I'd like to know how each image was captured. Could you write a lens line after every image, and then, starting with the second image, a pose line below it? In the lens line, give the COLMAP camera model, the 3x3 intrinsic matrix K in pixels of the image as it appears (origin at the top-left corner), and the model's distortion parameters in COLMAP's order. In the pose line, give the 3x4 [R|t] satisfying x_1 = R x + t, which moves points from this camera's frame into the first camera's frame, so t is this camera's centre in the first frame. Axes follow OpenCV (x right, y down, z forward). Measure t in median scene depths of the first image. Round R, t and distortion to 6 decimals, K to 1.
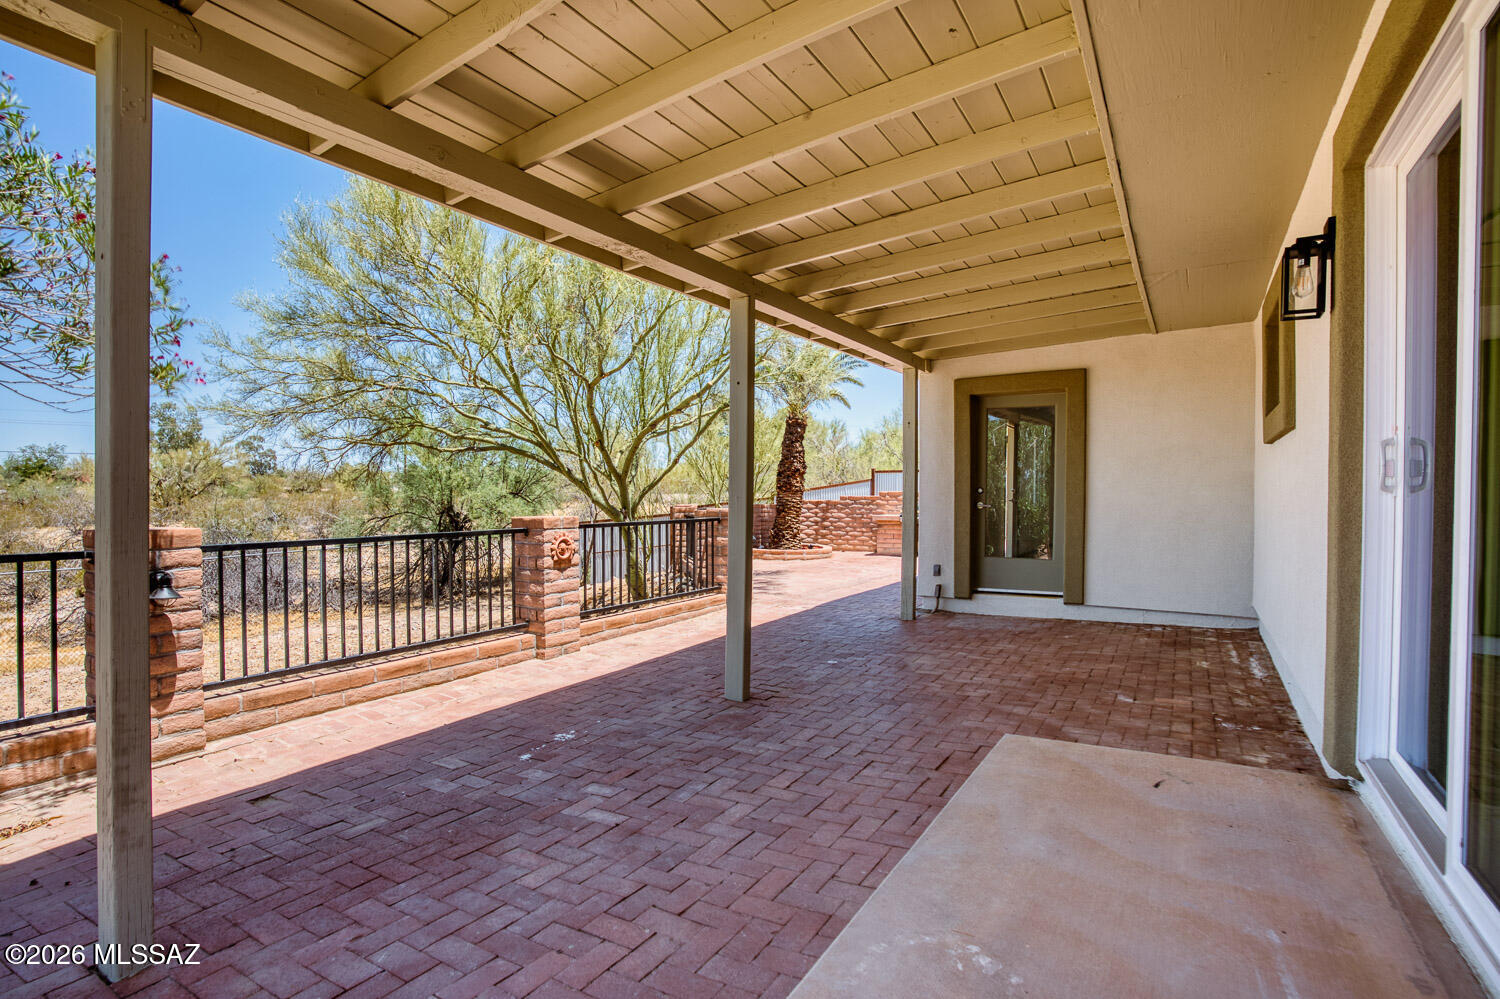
lens RADIAL K [[716.4, 0, 750.0], [0, 716.4, 499.5], [0, 0, 1]] dist [-0.000583, 0.001125]
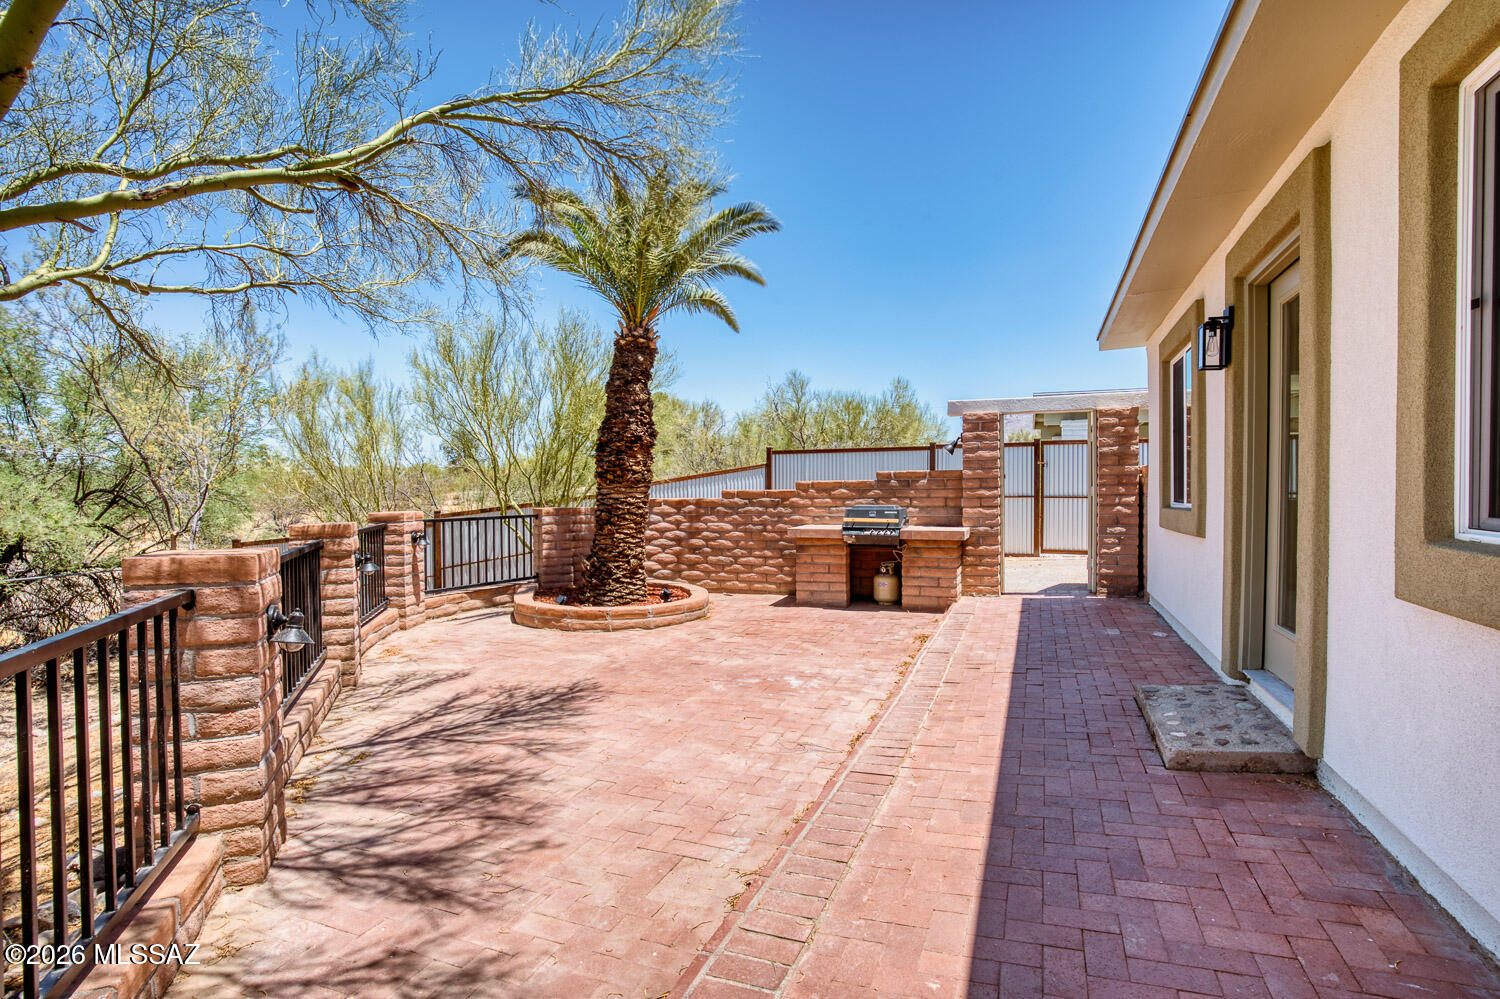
lens RADIAL K [[716.4, 0, 750.0], [0, 716.4, 499.5], [0, 0, 1]] dist [-0.000583, 0.001125]
pose [[0.983904, -0.011932, 0.178297, 0.051320], [0.010996, 0.999920, 0.006238, -0.001197], [-0.178357, -0.004178, 0.983957, 0.473372]]
